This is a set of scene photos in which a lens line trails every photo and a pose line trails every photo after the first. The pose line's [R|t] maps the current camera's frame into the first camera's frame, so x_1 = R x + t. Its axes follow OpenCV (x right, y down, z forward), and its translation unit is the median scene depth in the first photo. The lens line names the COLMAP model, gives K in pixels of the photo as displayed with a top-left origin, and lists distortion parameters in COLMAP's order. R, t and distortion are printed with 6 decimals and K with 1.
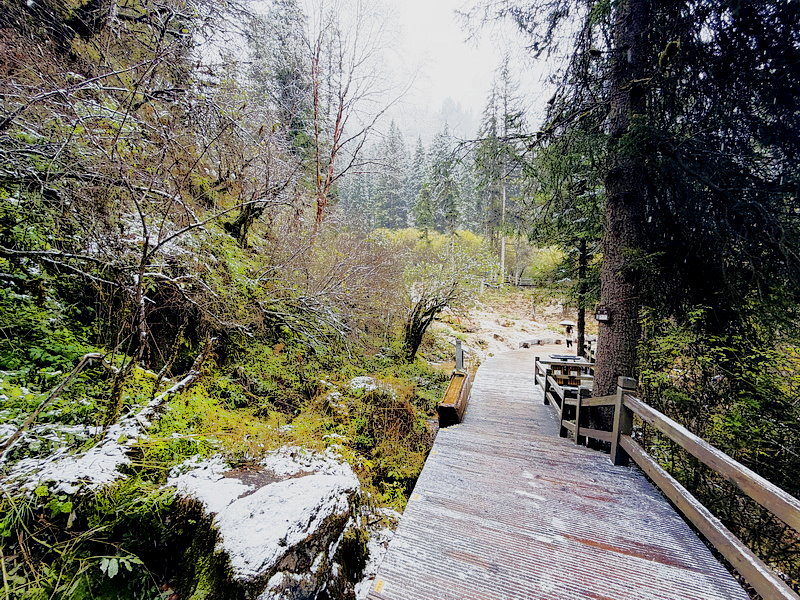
lens RADIAL K [[318.3, 0, 398.4], [0, 318.3, 299.3], [0, 0, 1]] dist [-0.001089, 0.000253]
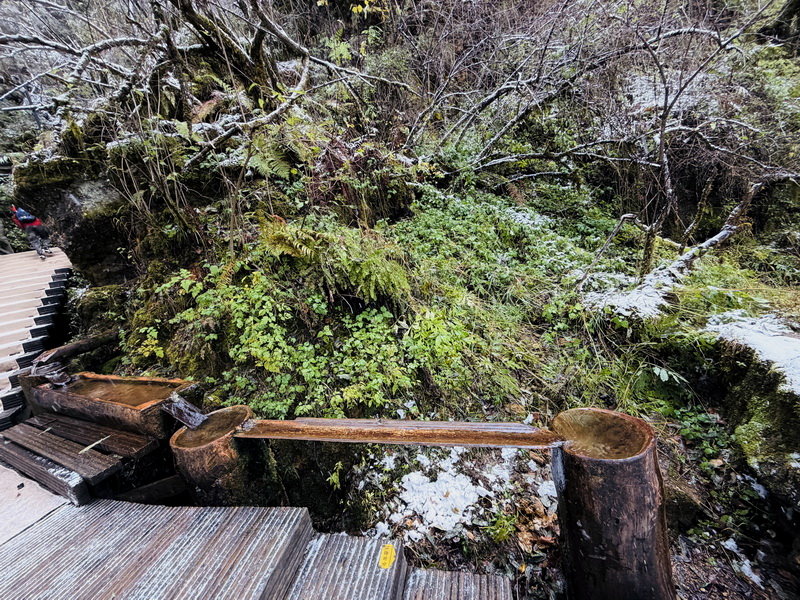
lens RADIAL K [[318.3, 0, 398.4], [0, 318.3, 299.3], [0, 0, 1]] dist [-0.001089, 0.000253]
pose [[0.240618, 0.130826, -0.961763, 0.023136], [0.225648, 0.956187, 0.186521, 0.056981], [0.944026, -0.261901, 0.200555, -0.132247]]
